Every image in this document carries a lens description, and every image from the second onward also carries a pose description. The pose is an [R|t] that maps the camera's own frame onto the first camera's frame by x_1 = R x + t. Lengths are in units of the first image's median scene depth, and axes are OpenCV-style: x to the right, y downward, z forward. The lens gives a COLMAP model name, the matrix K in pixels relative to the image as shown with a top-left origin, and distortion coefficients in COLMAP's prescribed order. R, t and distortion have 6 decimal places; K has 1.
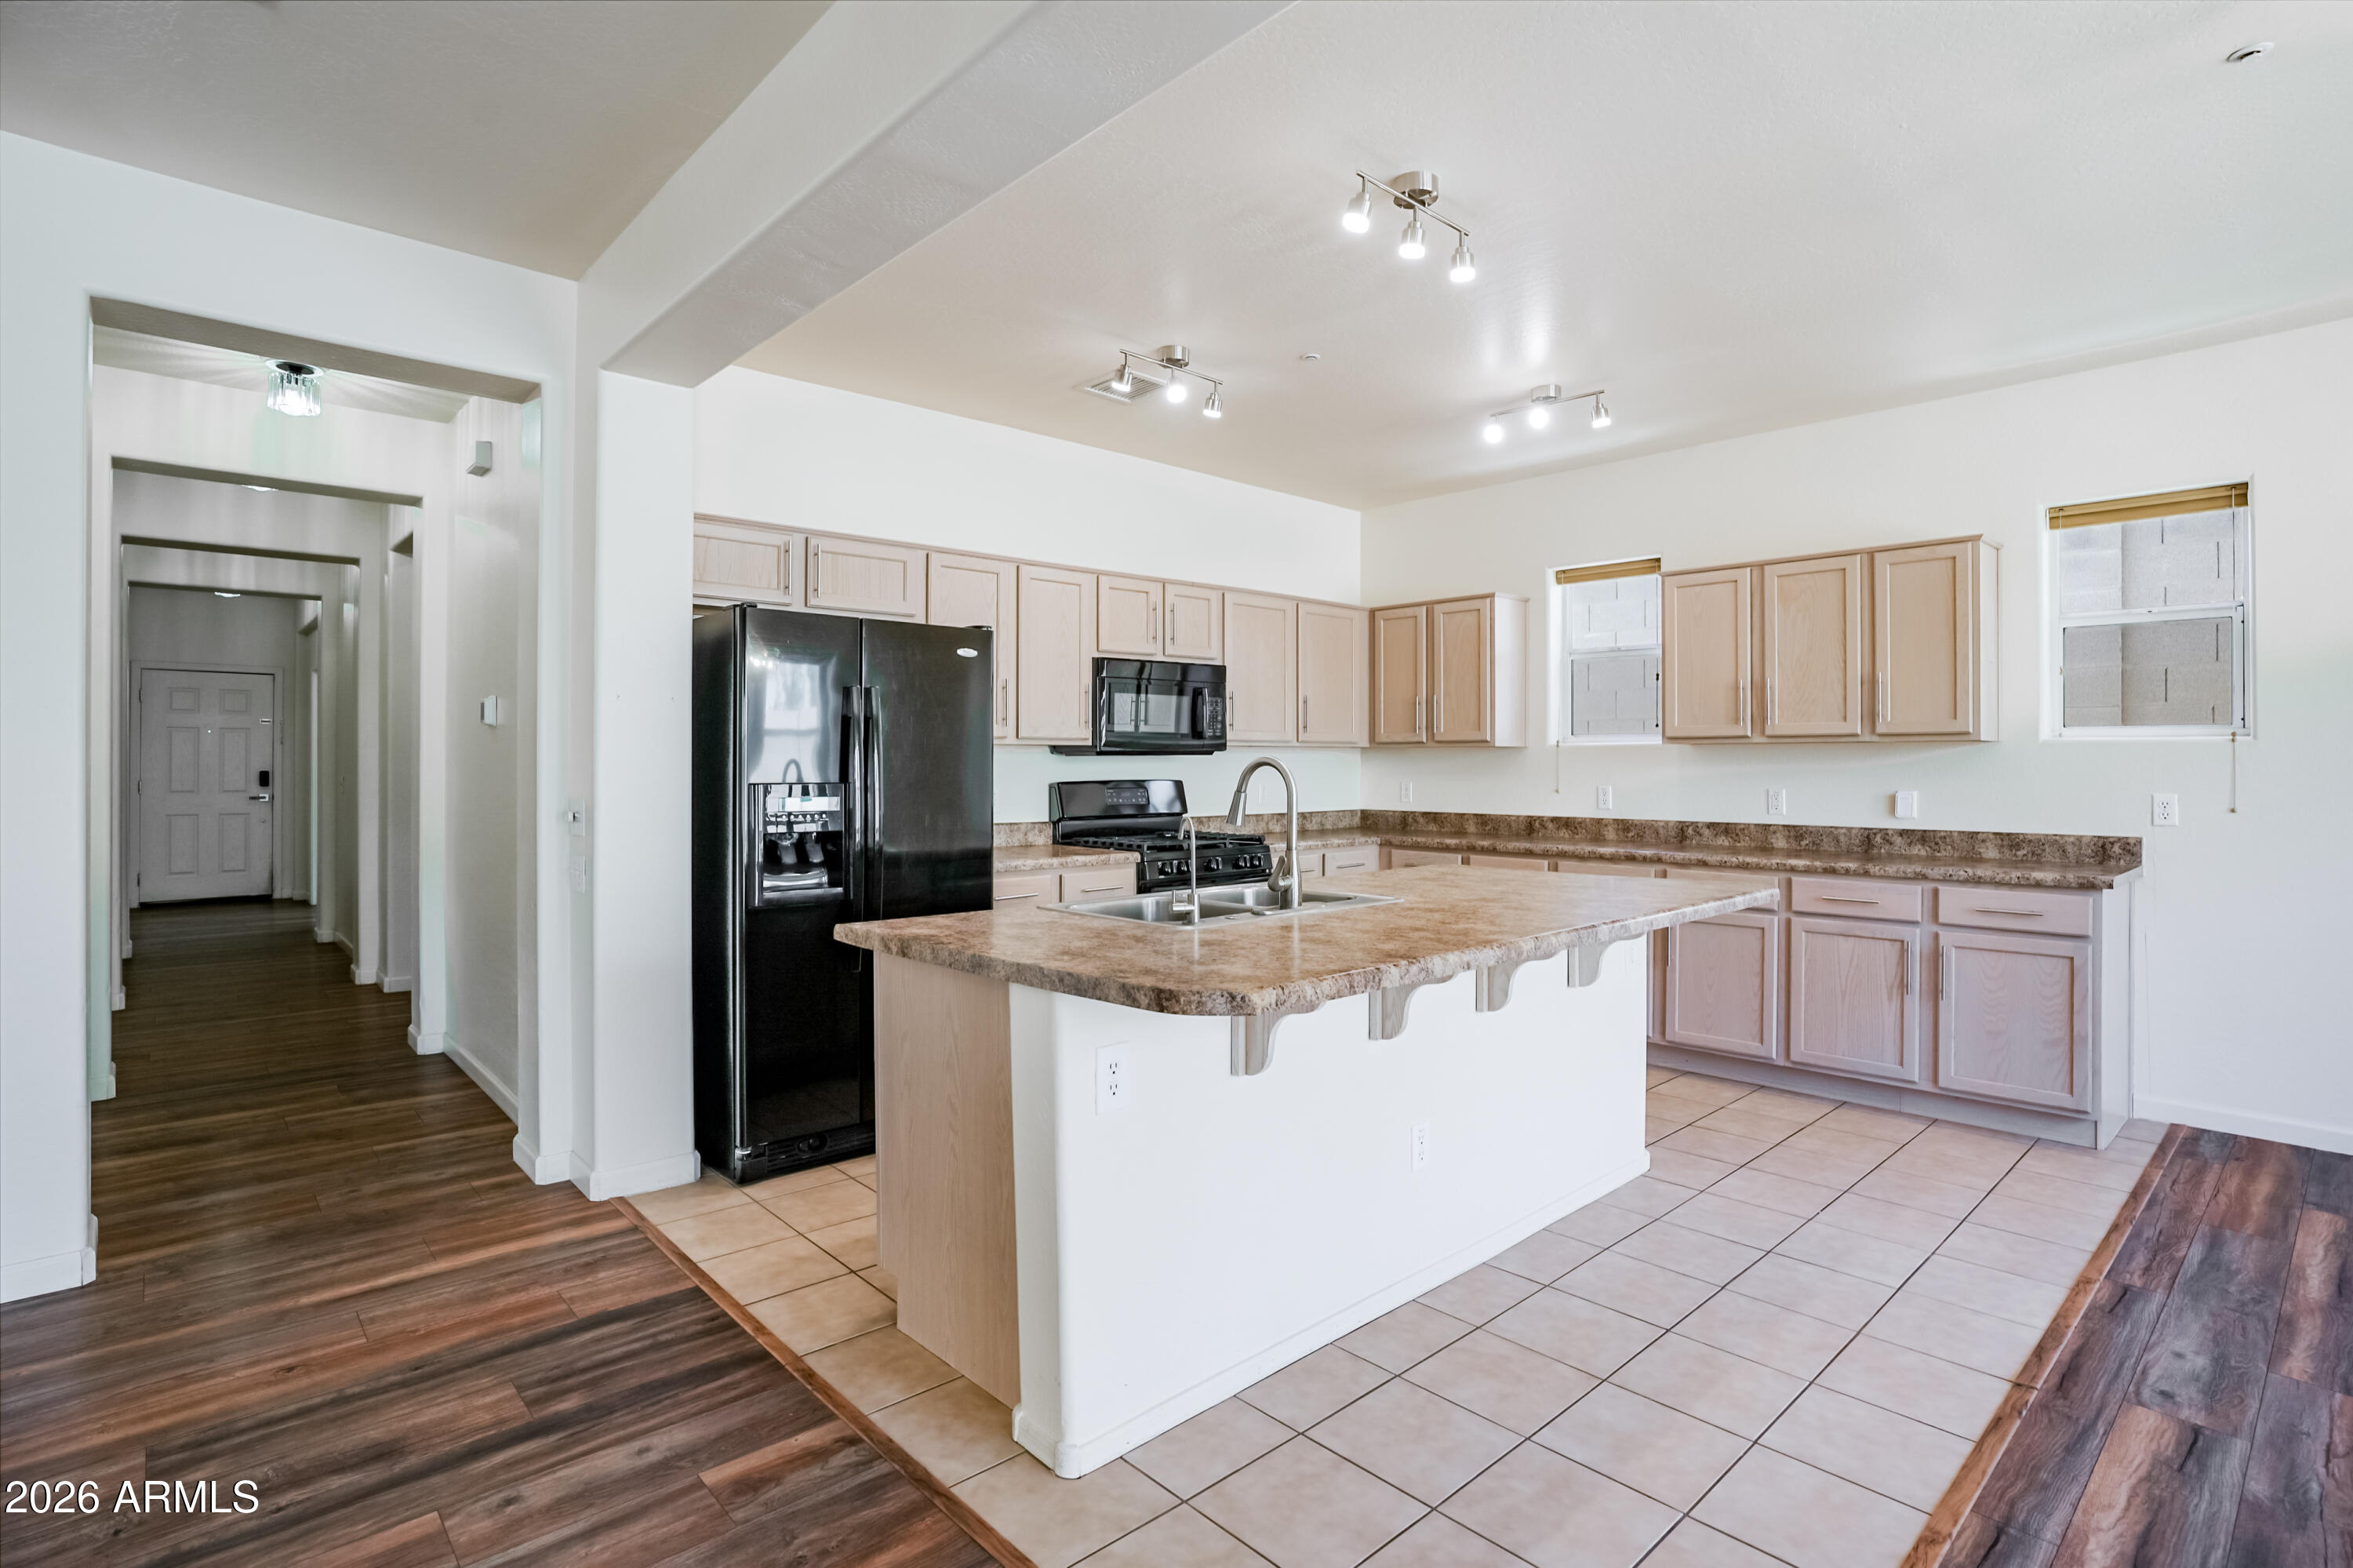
lens RADIAL K [[1114.8, 0, 1179.9], [0, 1114.8, 764.3], [0, 0, 1]] dist [-0.021364, 0.008283]
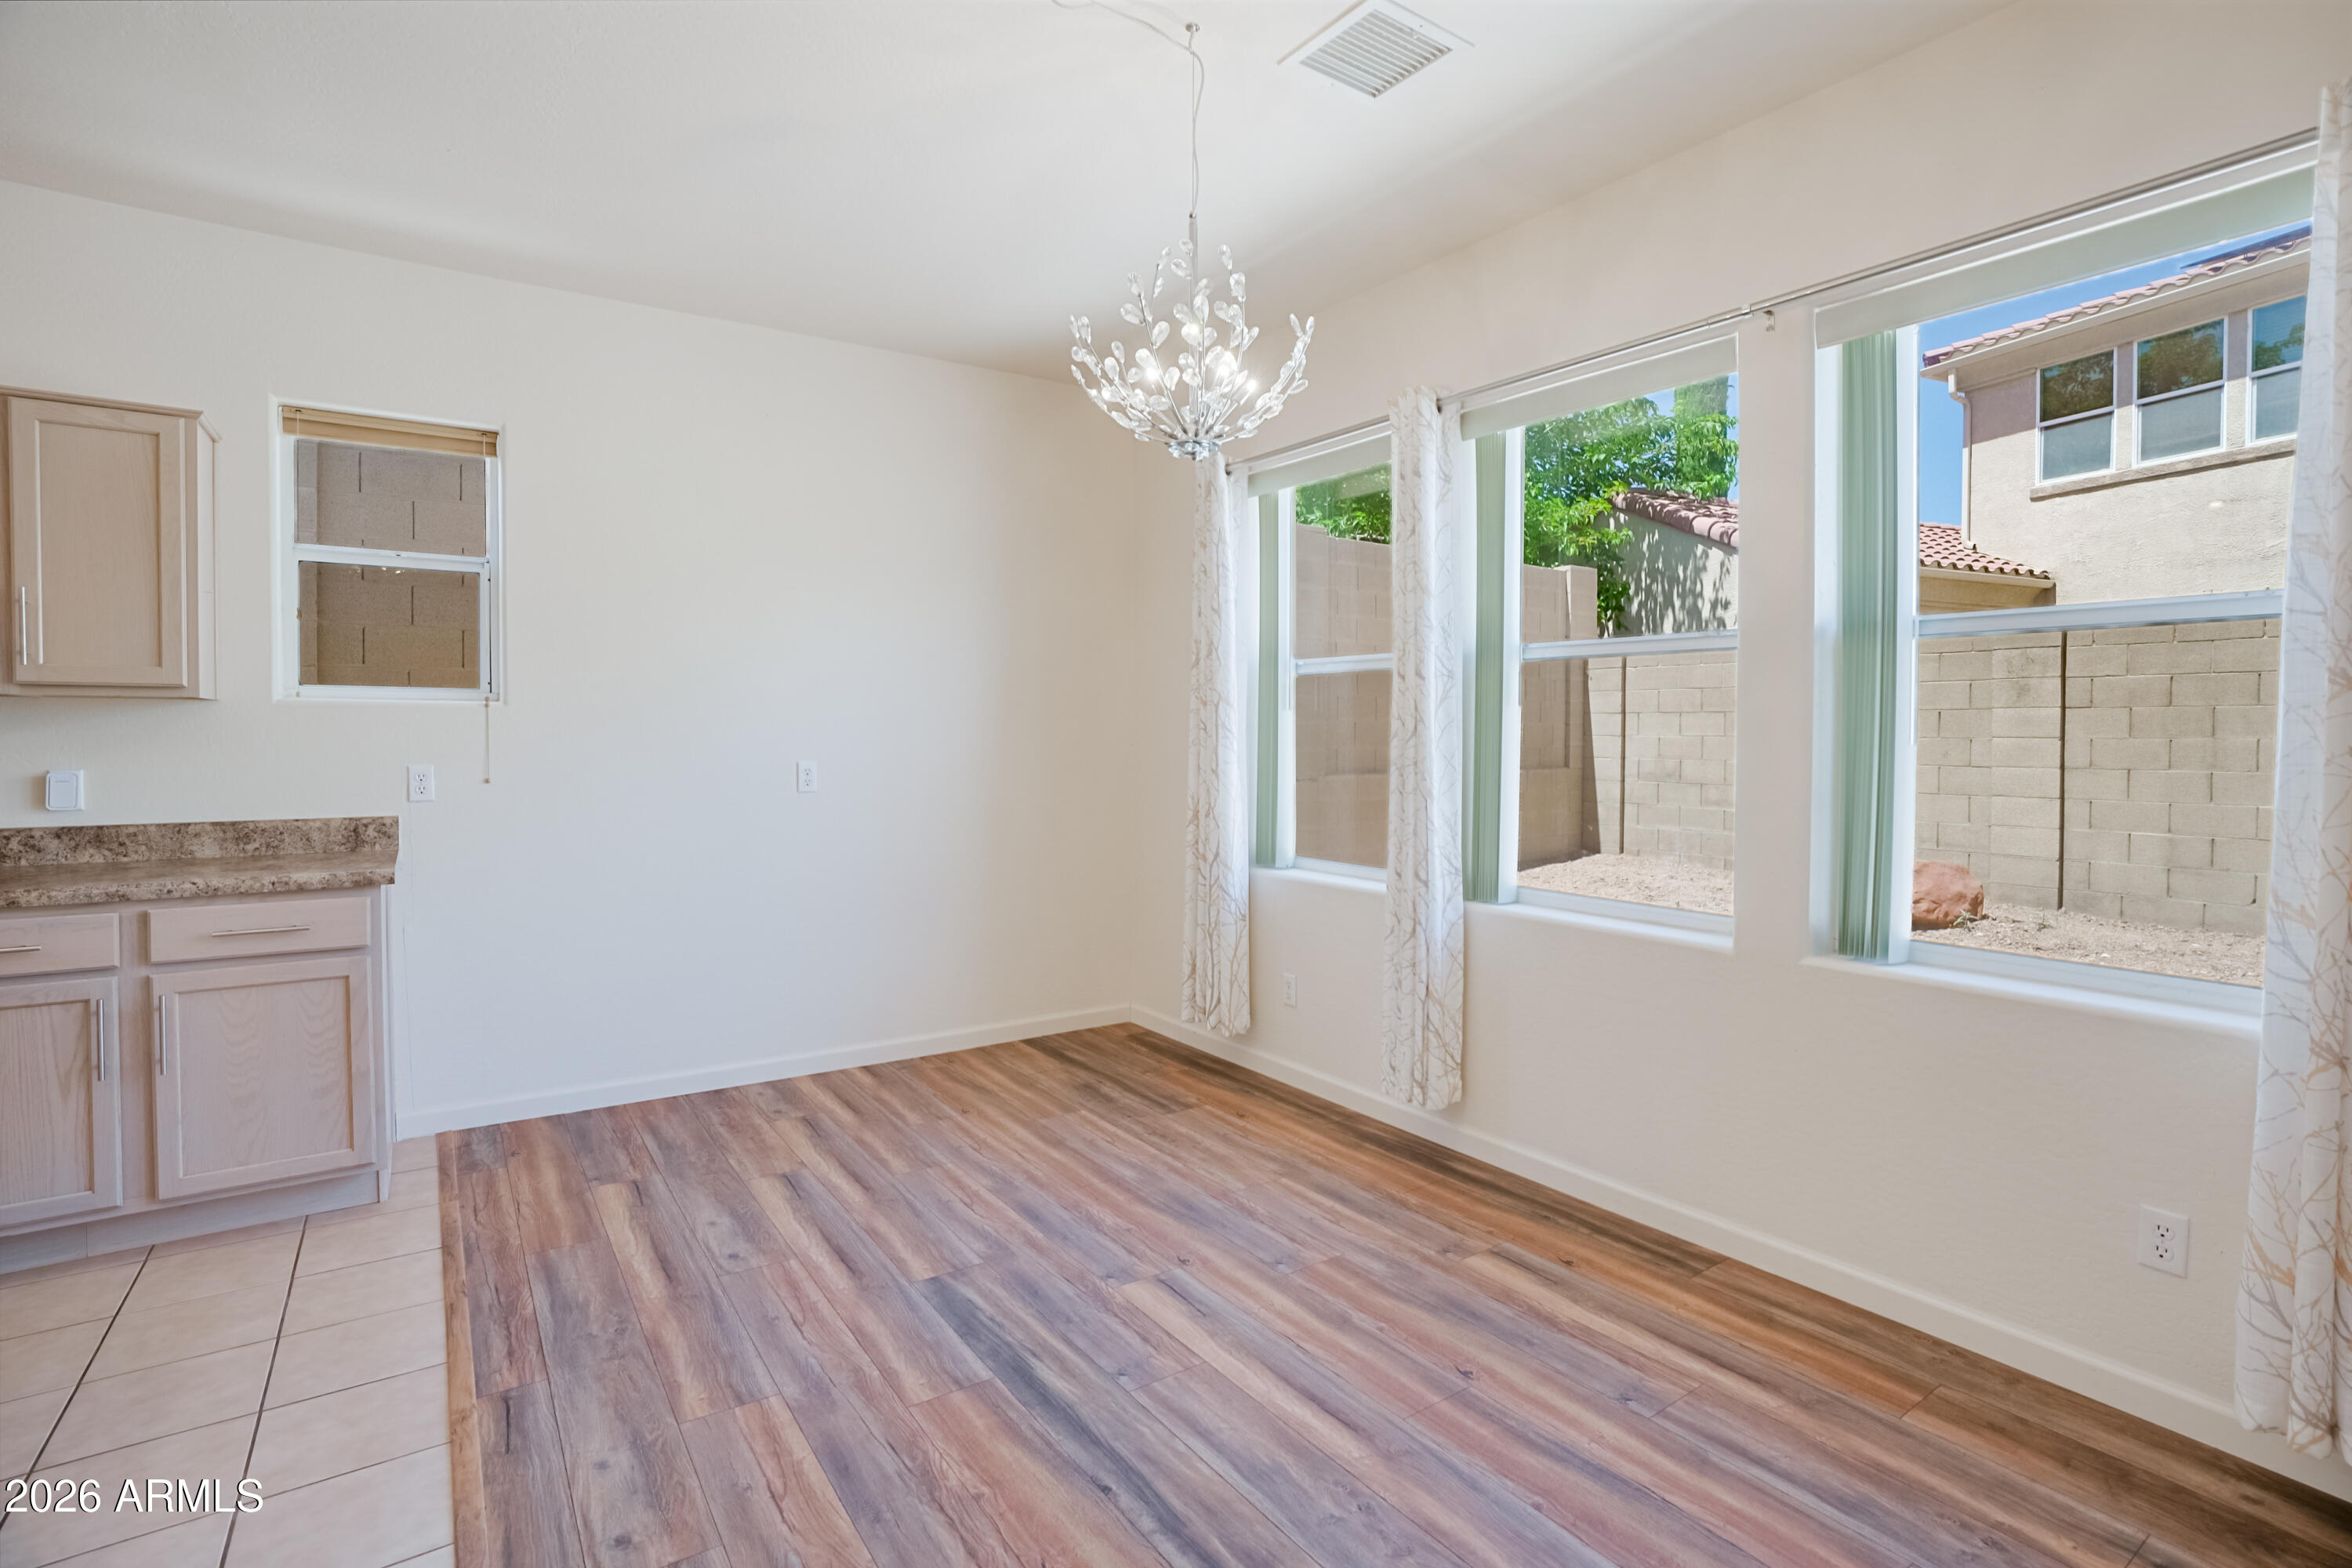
lens RADIAL K [[1114.2, 0, 1183.5], [0, 1114.2, 774.1], [0, 0, 1]] dist [-0.021364, 0.008283]
pose [[0.145823, -0.026980, 0.988943, 0.123190], [-0.000502, 0.999626, 0.027345, 0.009653], [-0.989311, -0.004484, 0.145755, 0.296833]]
